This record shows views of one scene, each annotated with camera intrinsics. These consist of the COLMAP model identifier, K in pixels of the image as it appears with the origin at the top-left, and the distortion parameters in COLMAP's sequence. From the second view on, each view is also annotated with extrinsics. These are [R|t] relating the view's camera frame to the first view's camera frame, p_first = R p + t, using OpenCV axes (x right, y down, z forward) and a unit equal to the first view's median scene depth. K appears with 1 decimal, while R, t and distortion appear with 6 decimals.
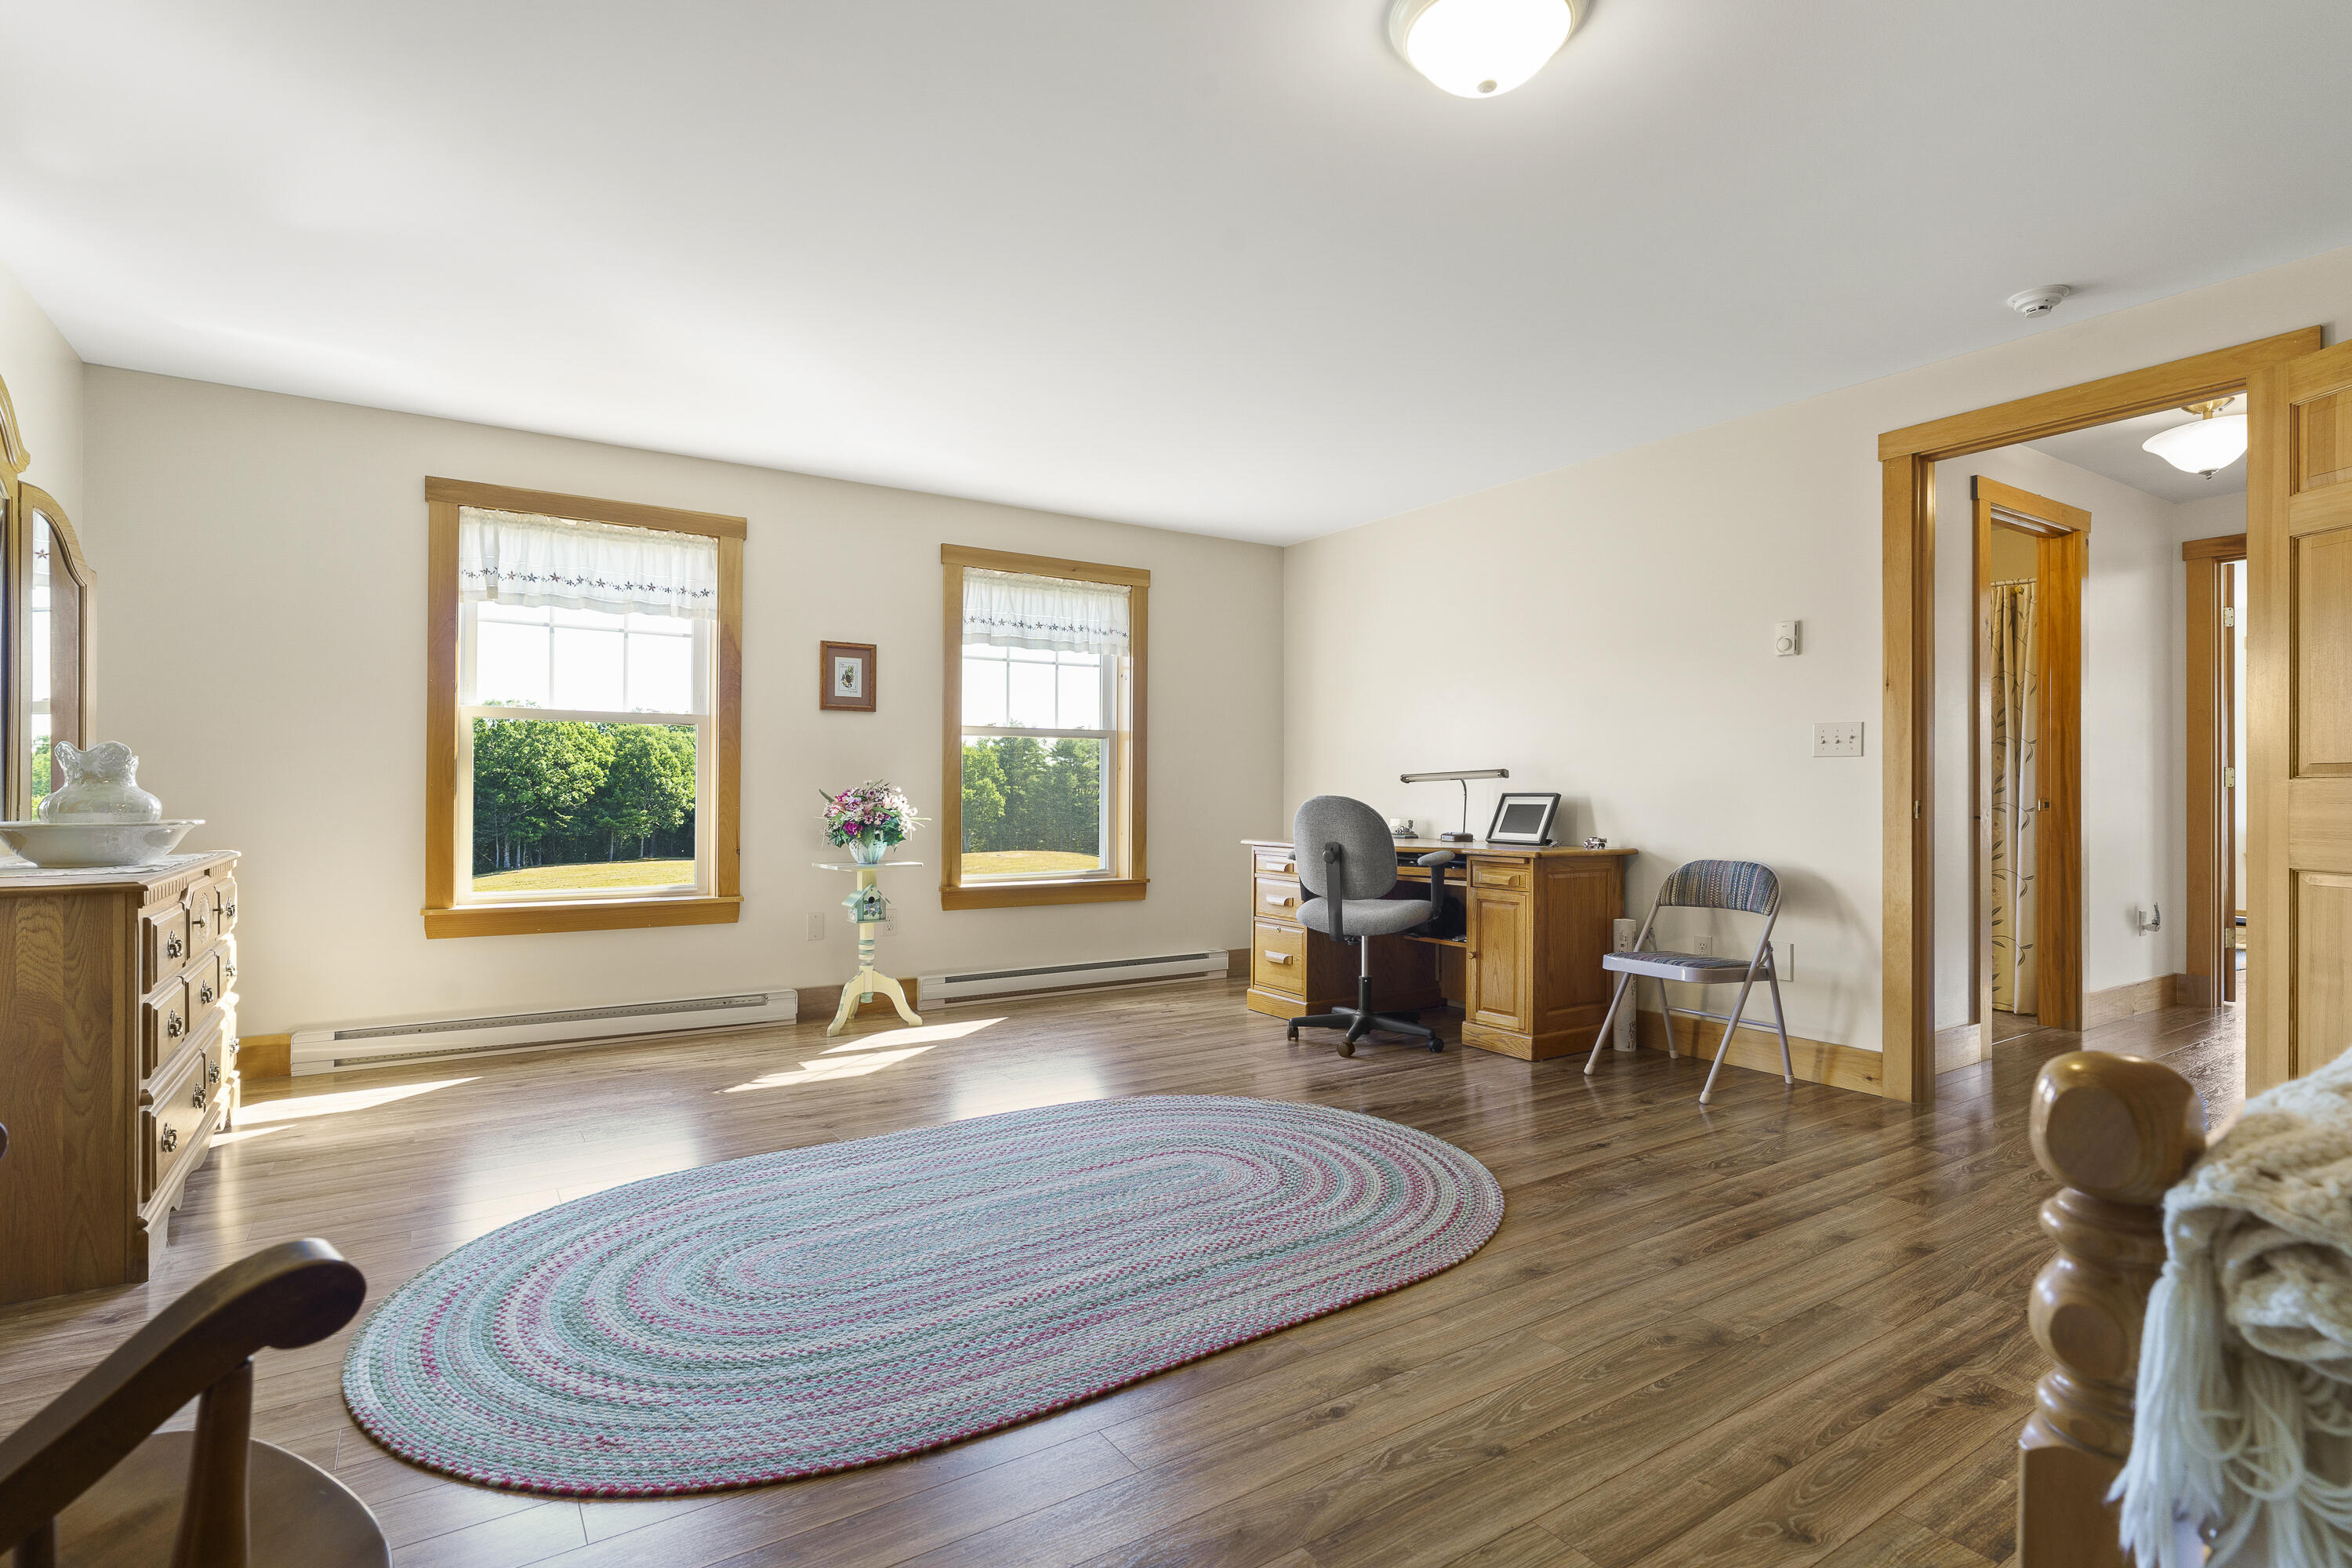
lens RADIAL K [[1131.1, 0, 1197.9], [0, 1131.1, 787.4], [0, 0, 1]] dist [0.000963, 0.001037]
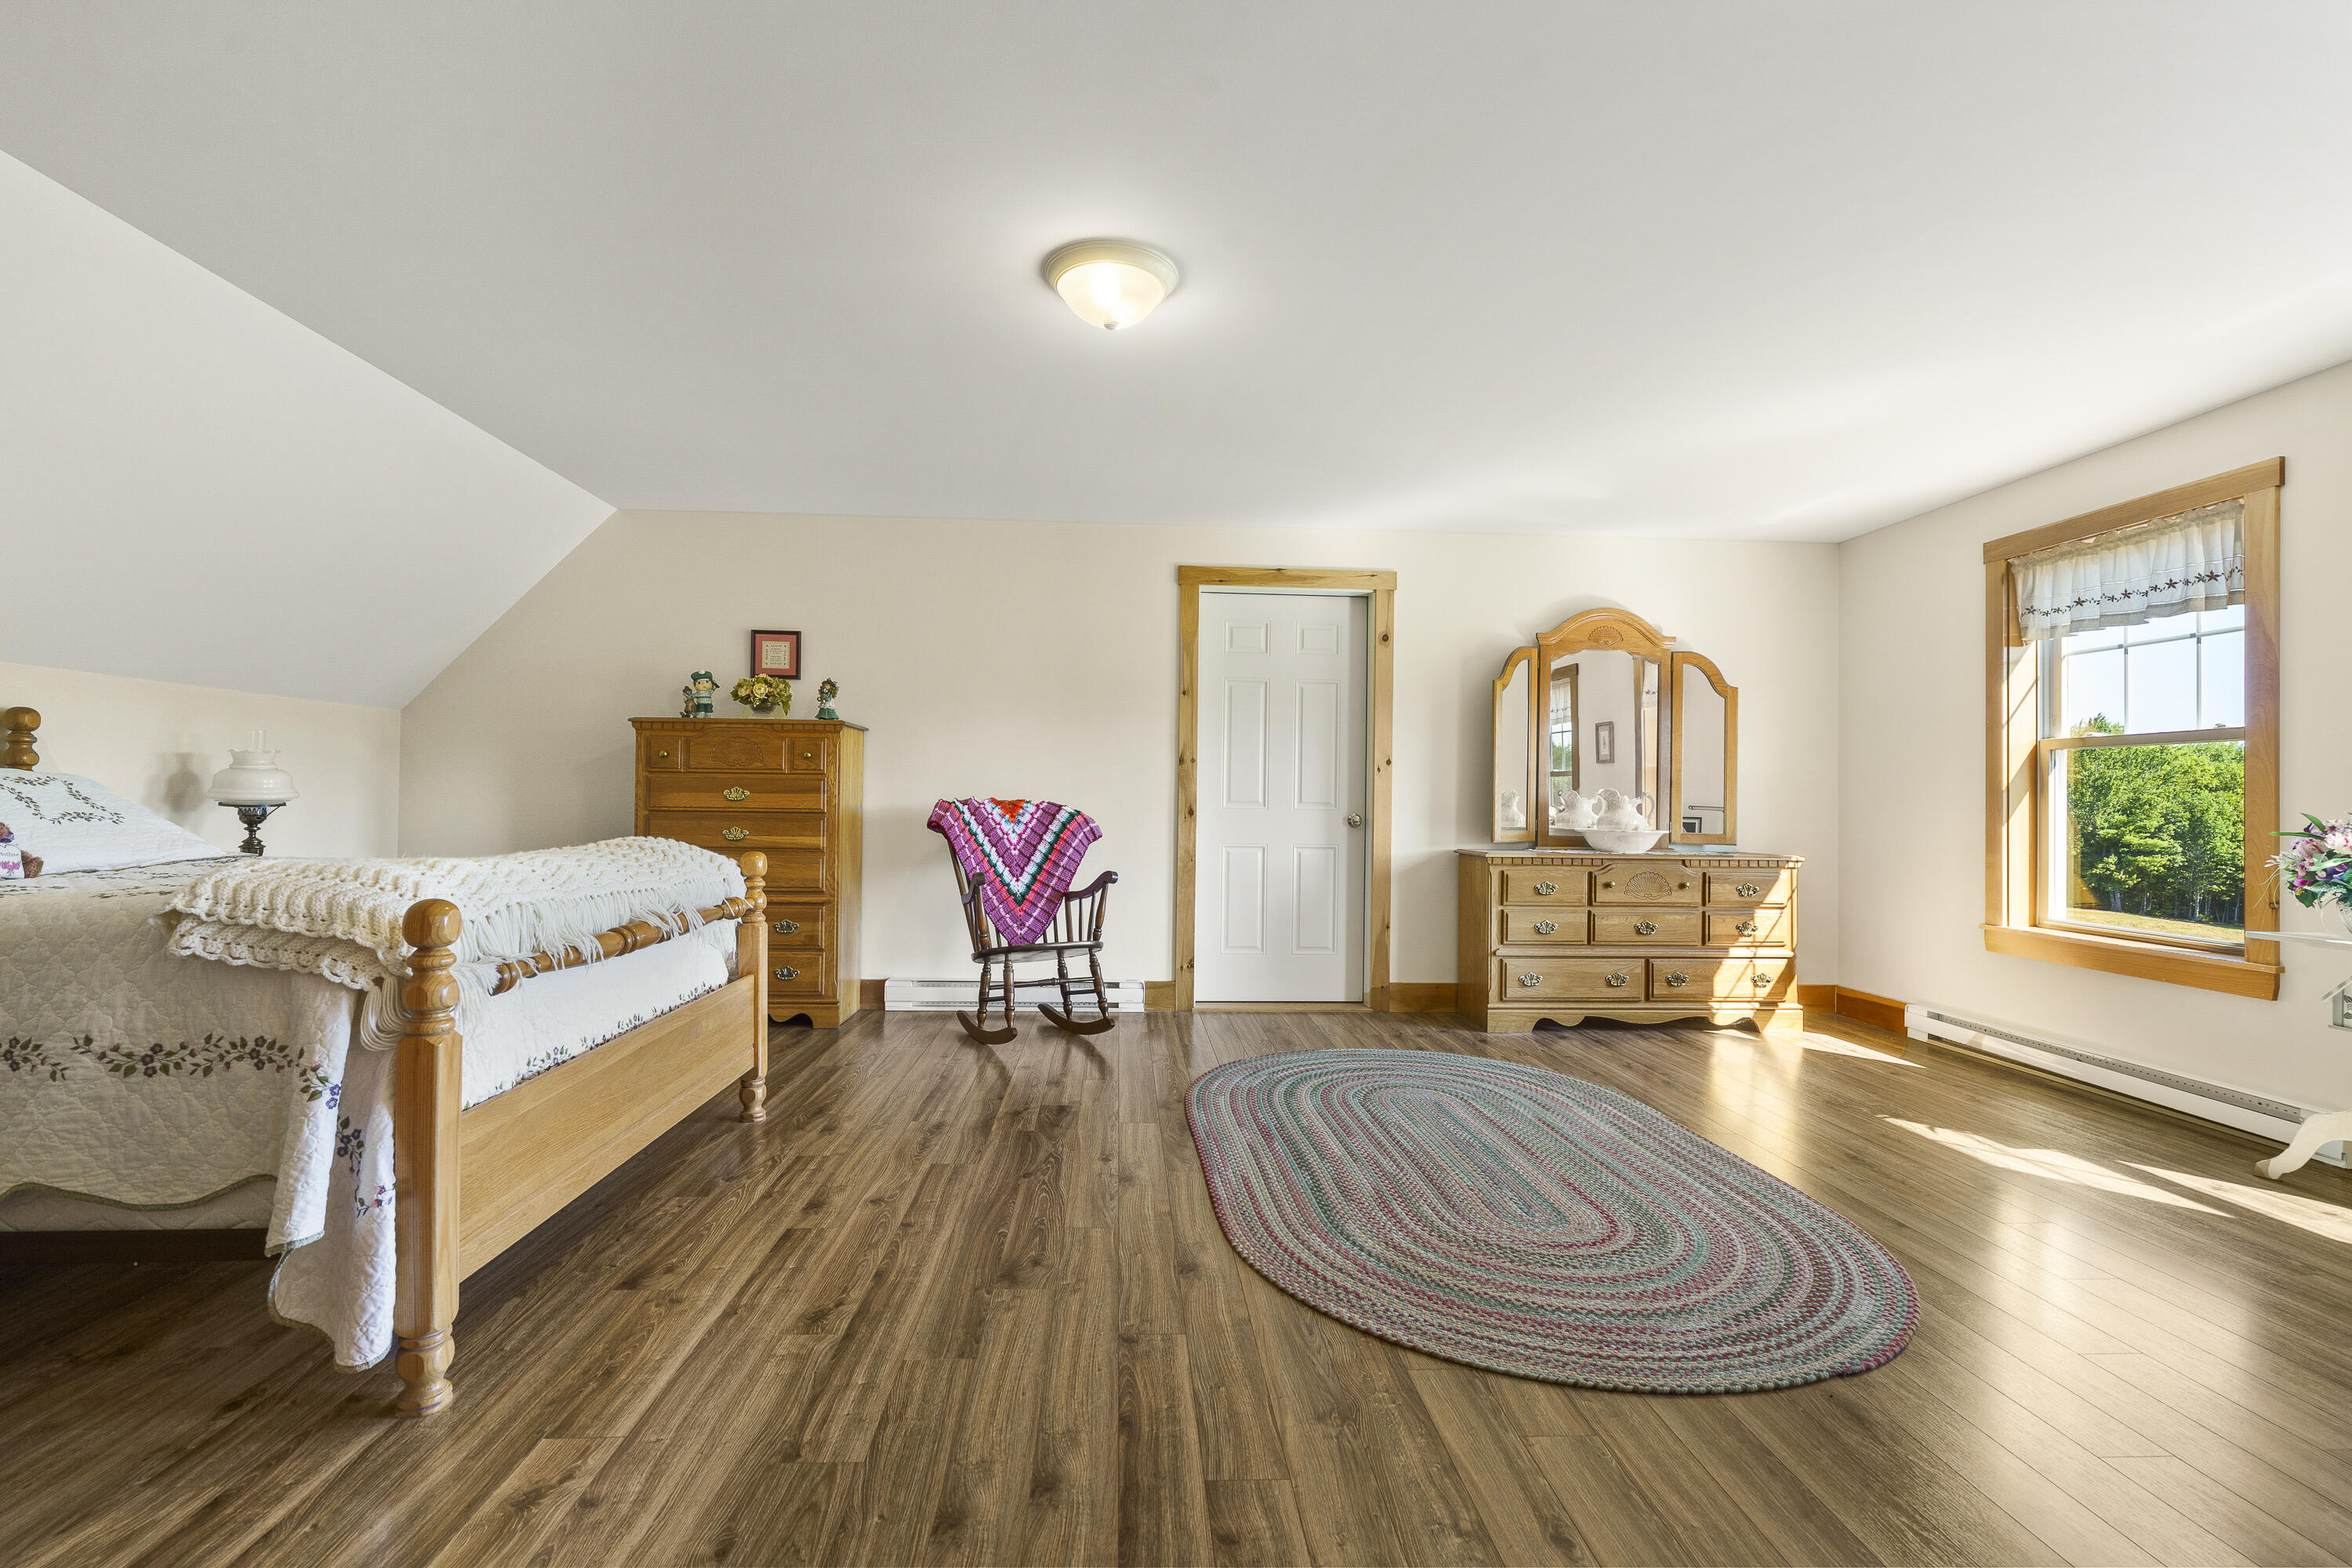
lens RADIAL K [[1075.5, 0, 1187.1], [0, 1075.5, 793.3], [0, 0, 1]] dist [0.002468, -0.002141]
pose [[-0.509061, -0.016615, -0.860570, 1.079782], [-0.014692, 0.999836, -0.010613, -0.003121], [0.860605, 0.007241, -0.509222, 1.395235]]
